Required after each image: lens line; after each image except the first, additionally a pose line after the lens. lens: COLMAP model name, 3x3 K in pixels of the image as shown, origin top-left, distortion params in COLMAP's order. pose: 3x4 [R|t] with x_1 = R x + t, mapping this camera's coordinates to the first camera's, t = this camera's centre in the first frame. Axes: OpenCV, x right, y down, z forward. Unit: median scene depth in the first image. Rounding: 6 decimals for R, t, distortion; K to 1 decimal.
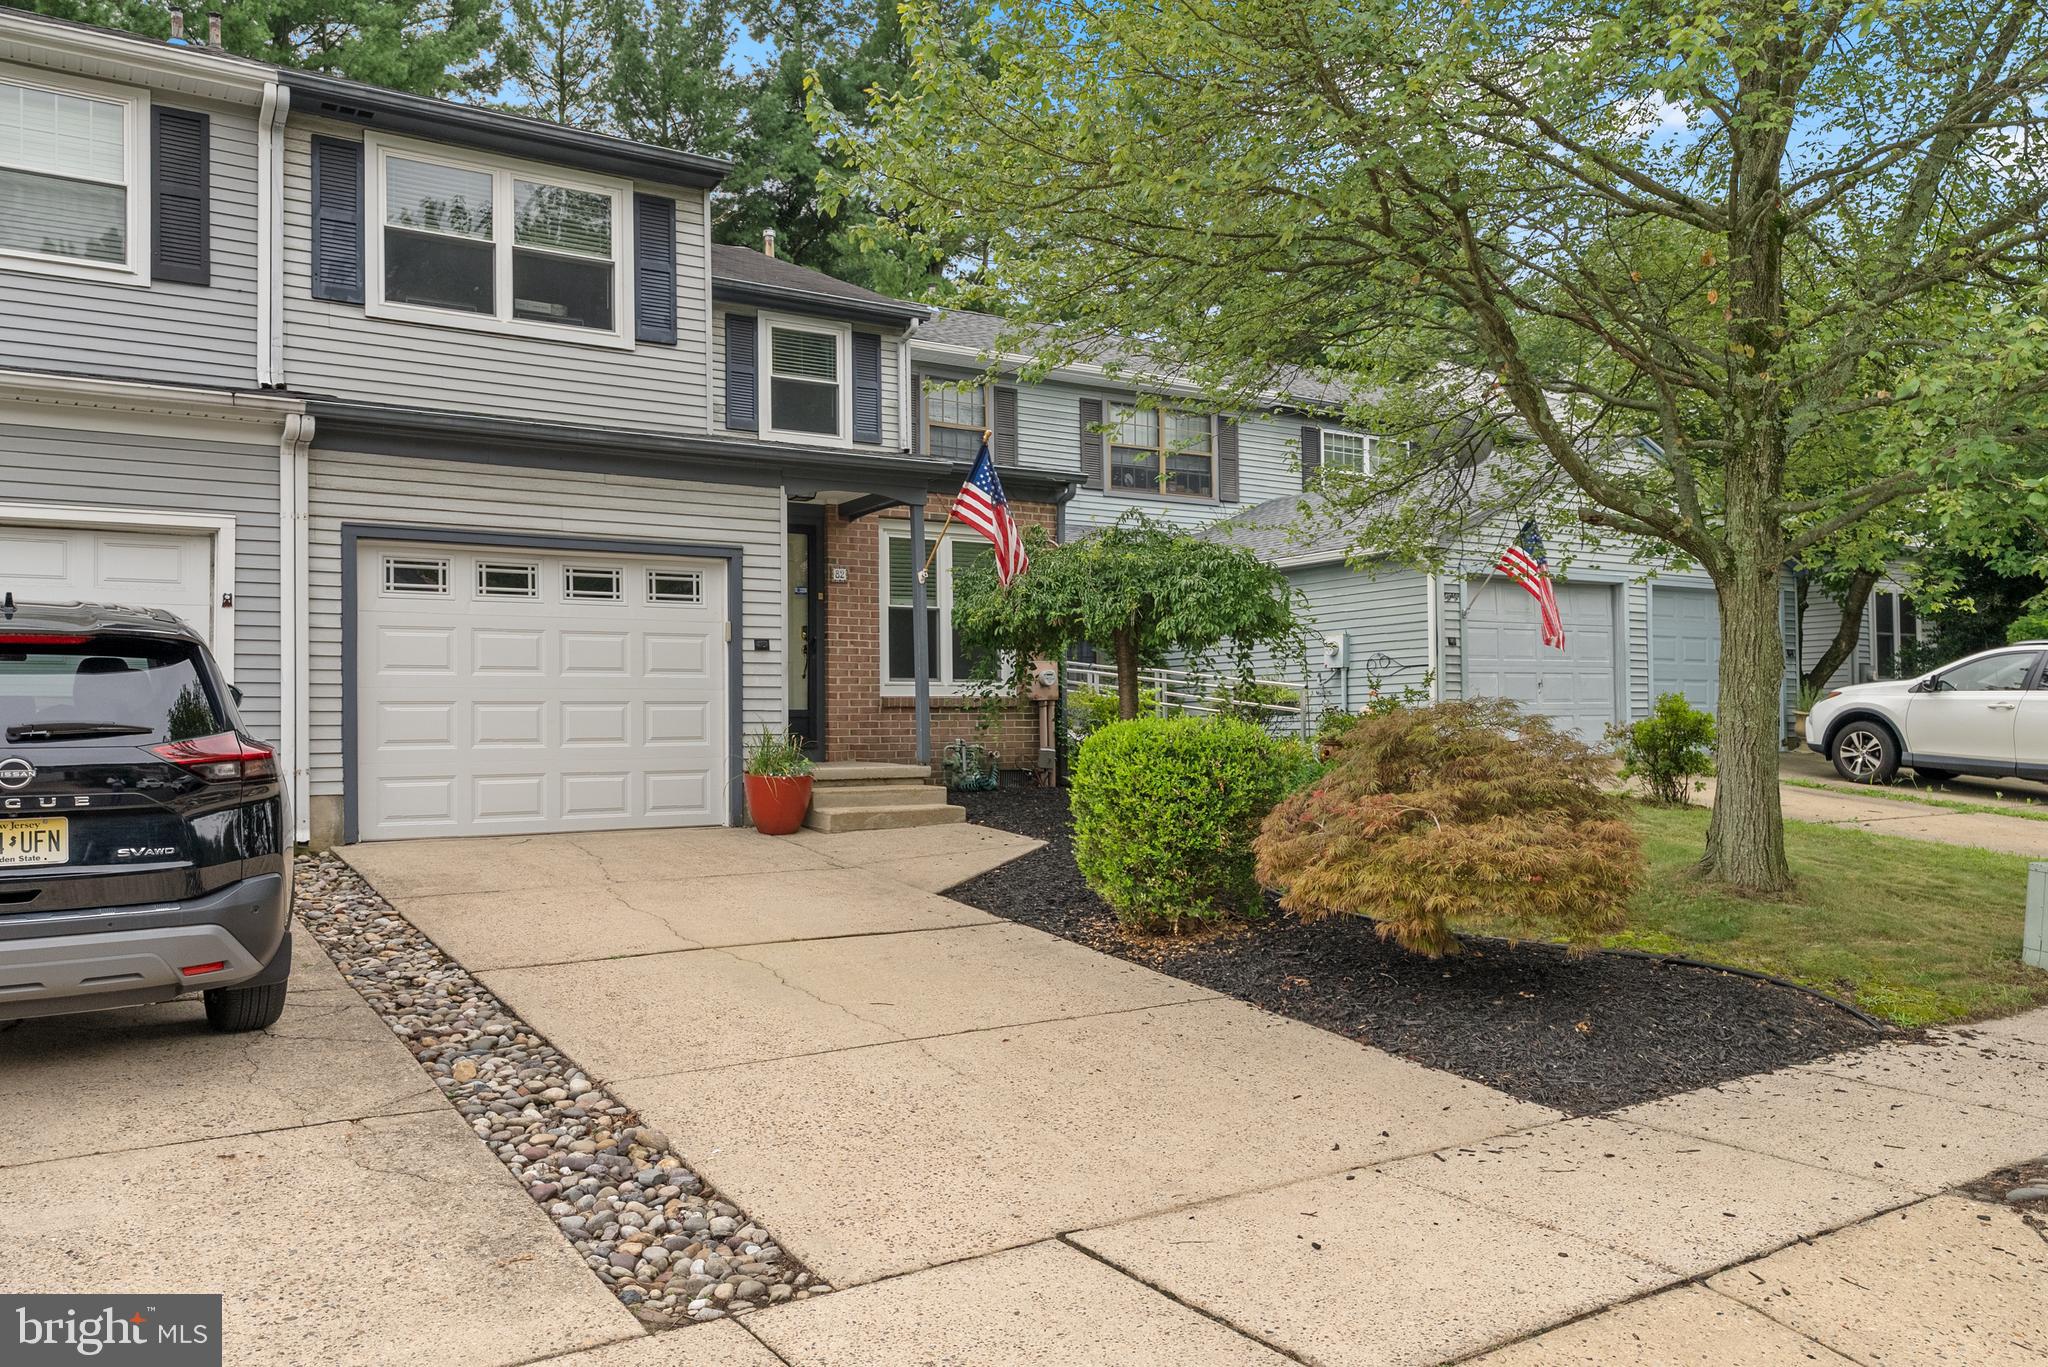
lens RADIAL K [[1477.4, 0, 1024.9], [0, 1477.4, 686.0], [0, 0, 1]] dist [0.005230, 0.002575]
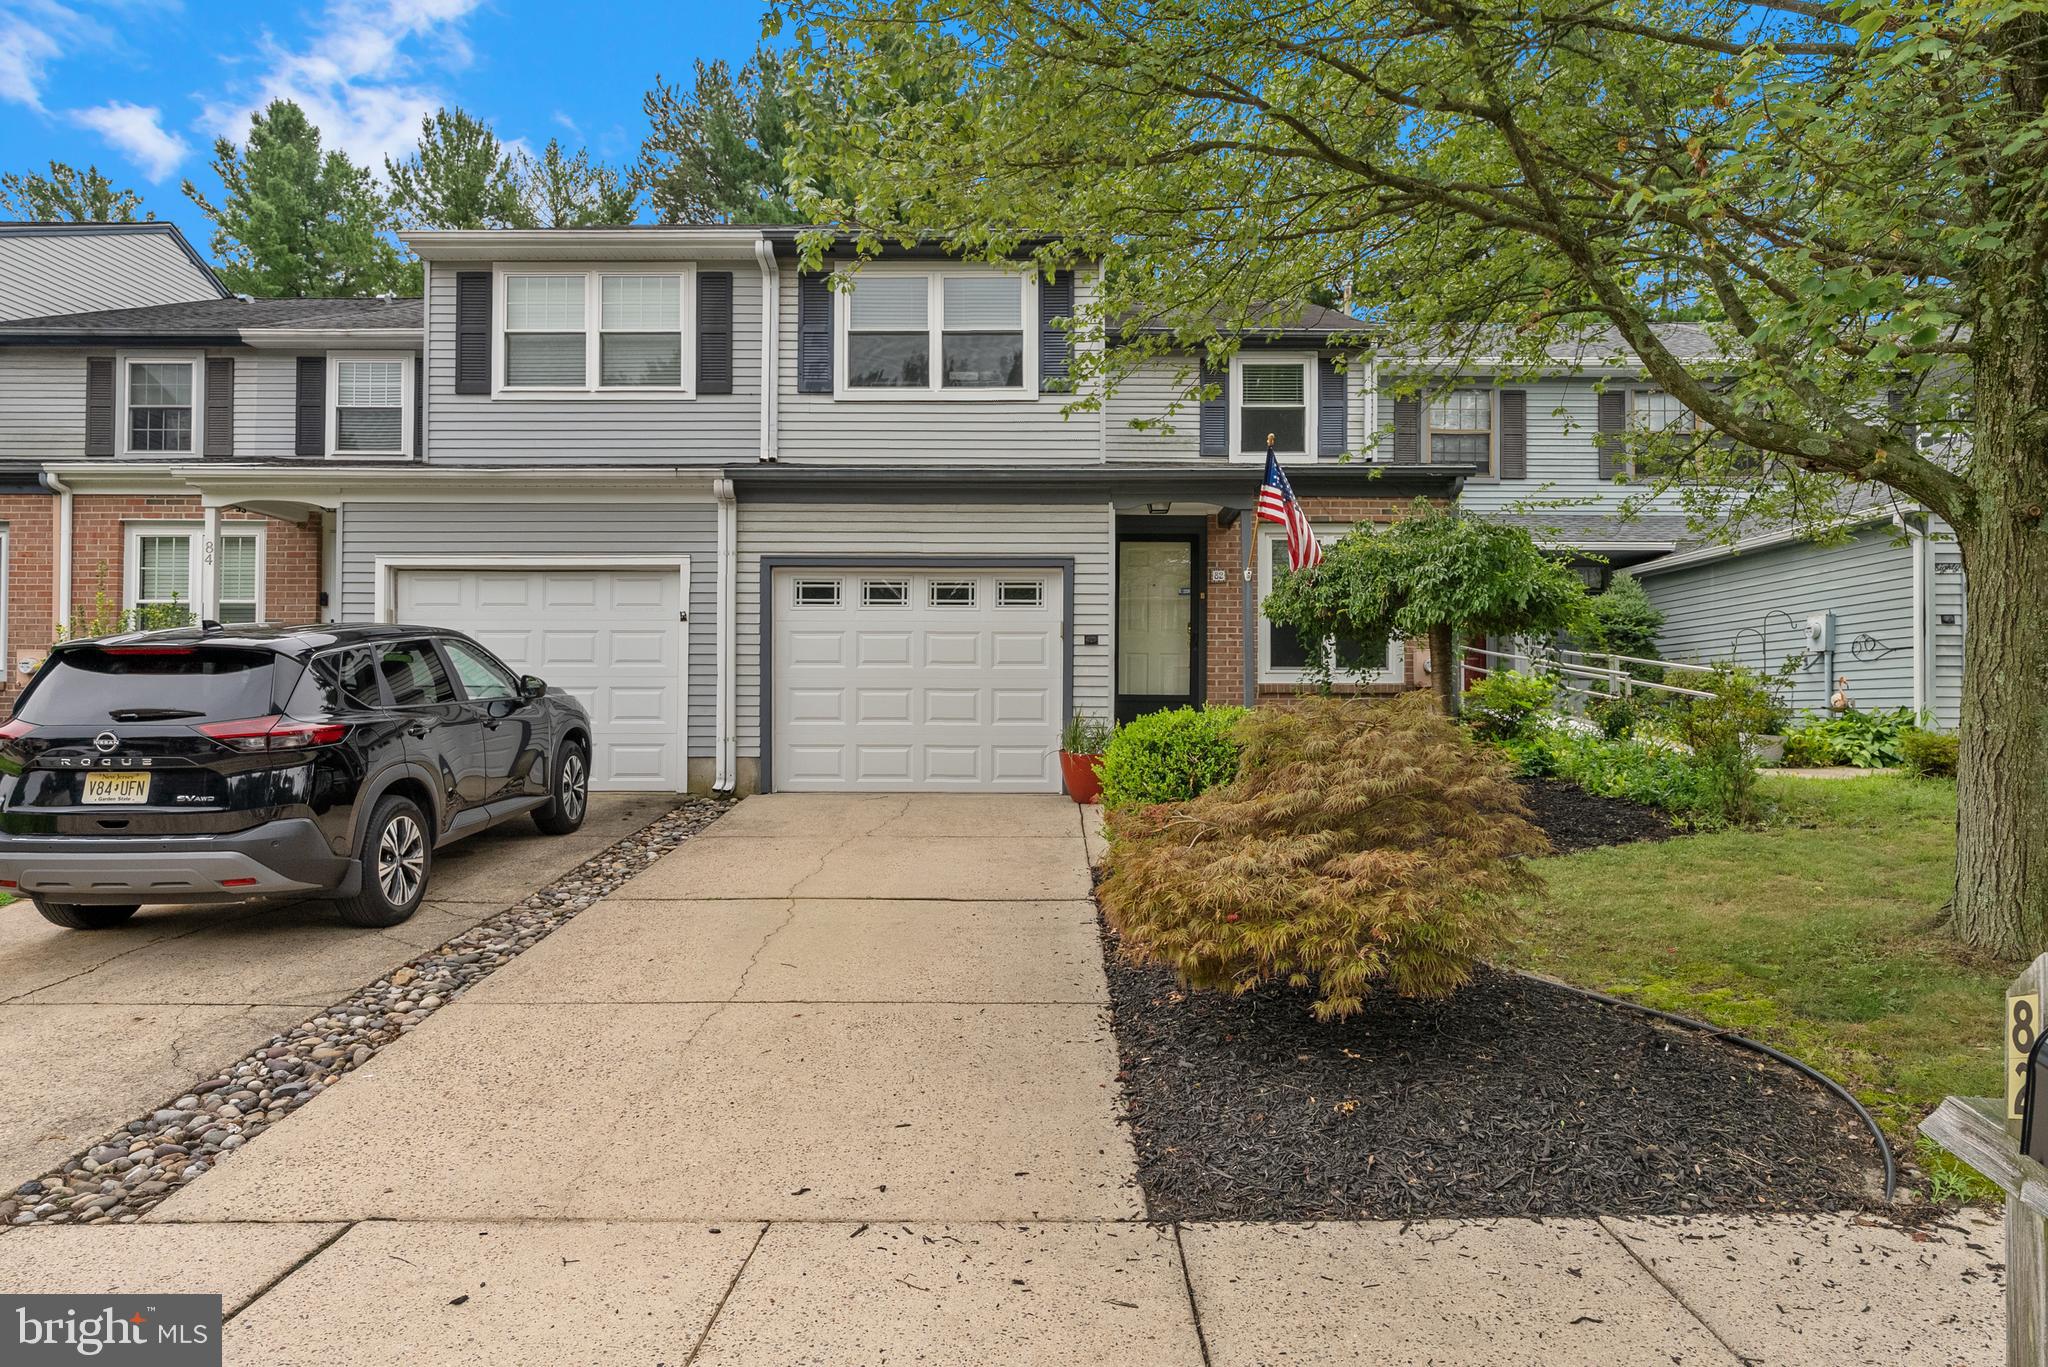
lens RADIAL K [[1184.5, 0, 1027.9], [0, 1184.5, 690.0], [0, 0, 1]] dist [-0.000687, 0.002586]
pose [[0.847927, 0.003988, -0.530097, 0.286202], [0.004729, 0.999875, 0.015086, -0.002715], [0.530091, -0.015299, 0.847803, 0.185002]]
